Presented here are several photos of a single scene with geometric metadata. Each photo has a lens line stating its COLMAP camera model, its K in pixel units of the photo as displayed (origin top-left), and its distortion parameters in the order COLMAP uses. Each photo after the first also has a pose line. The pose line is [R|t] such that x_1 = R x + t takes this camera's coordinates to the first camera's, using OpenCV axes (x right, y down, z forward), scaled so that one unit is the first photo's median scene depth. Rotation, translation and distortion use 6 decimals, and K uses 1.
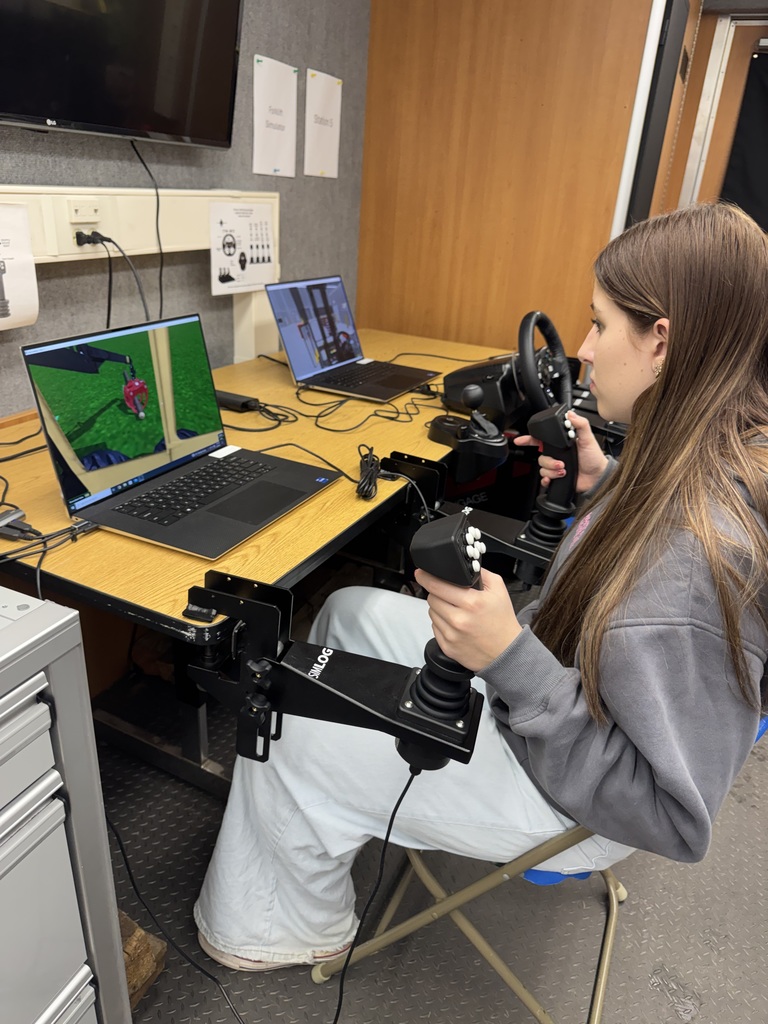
lens RADIAL K [[724.6, 0, 383.4], [0, 724.6, 510.5], [0, 0, 1]] dist [0.006114, 0.002794]
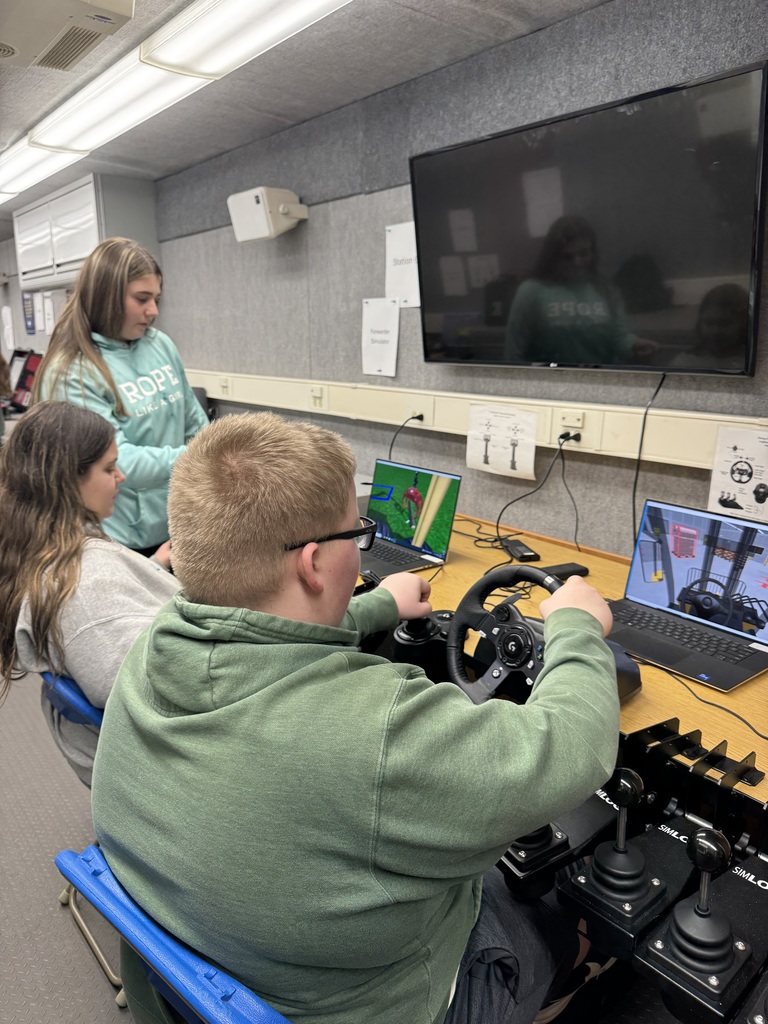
lens RADIAL K [[724.6, 0, 384.1], [0, 724.6, 512.6], [0, 0, 1]] dist [0.006114, 0.002794]
pose [[-0.440670, 0.141799, -0.886399, 0.909854], [-0.404996, 0.849831, 0.337291, -0.505846], [0.801117, 0.507622, -0.317067, 1.076606]]
